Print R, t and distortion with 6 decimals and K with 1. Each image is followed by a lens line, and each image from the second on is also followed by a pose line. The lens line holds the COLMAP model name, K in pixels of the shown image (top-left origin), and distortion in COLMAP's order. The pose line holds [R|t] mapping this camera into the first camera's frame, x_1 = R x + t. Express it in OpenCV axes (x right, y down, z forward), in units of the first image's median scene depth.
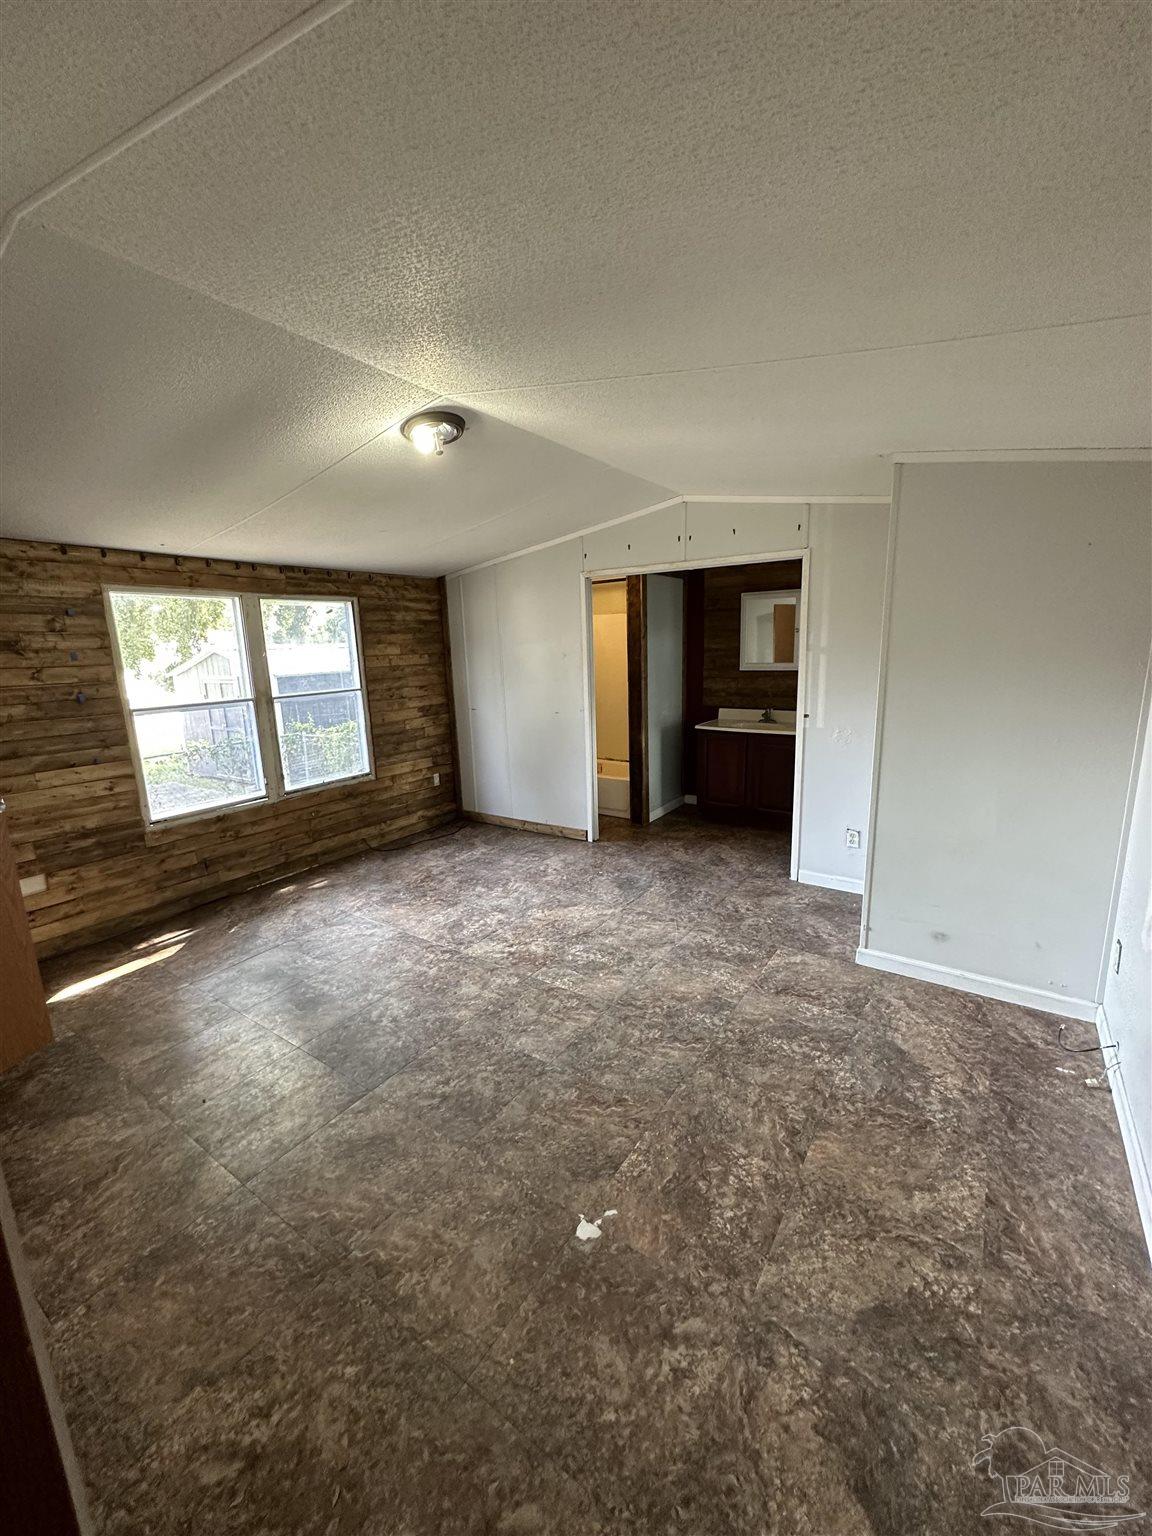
lens RADIAL K [[614.4, 0, 570.9], [0, 614.4, 772.7], [0, 0, 1]] dist [-0.004627, 0.001233]
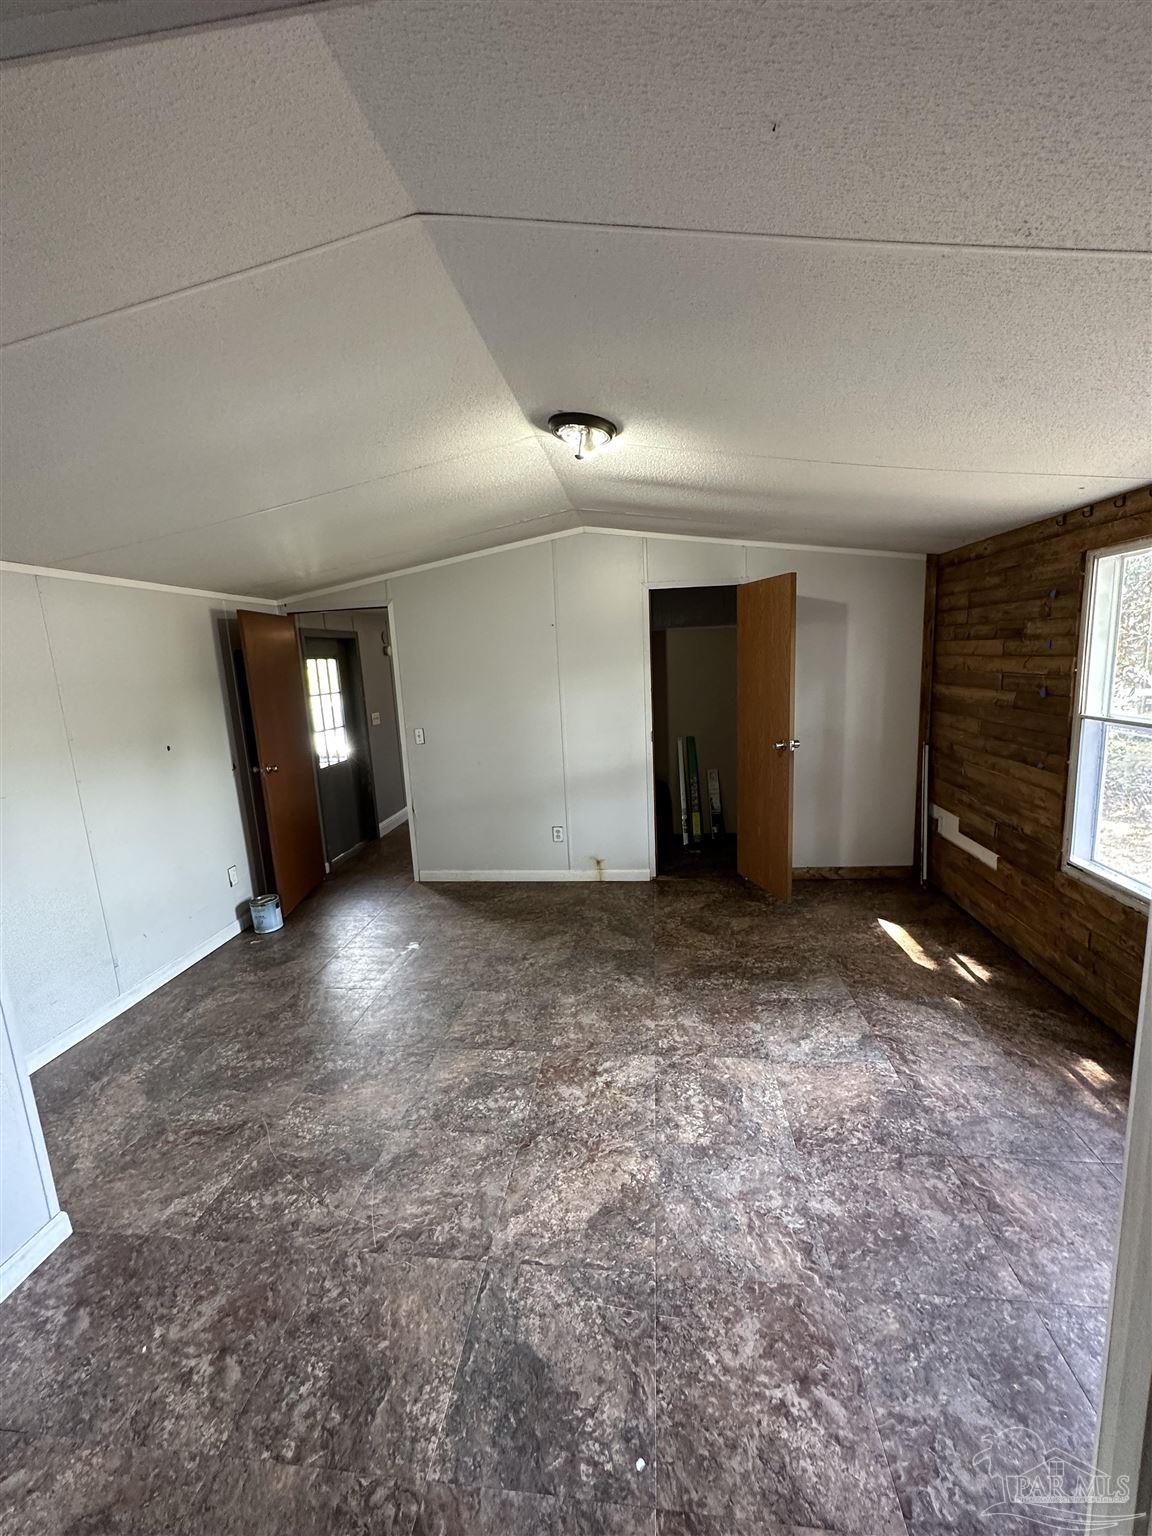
lens RADIAL K [[614.4, 0, 586.2], [0, 614.4, 784.6], [0, 0, 1]] dist [-0.004627, 0.001233]
pose [[-0.875359, 0.167211, -0.453638, 0.190830], [-0.024531, 0.921719, 0.387081, -0.318985], [0.482851, 0.349963, -0.802733, 1.415320]]
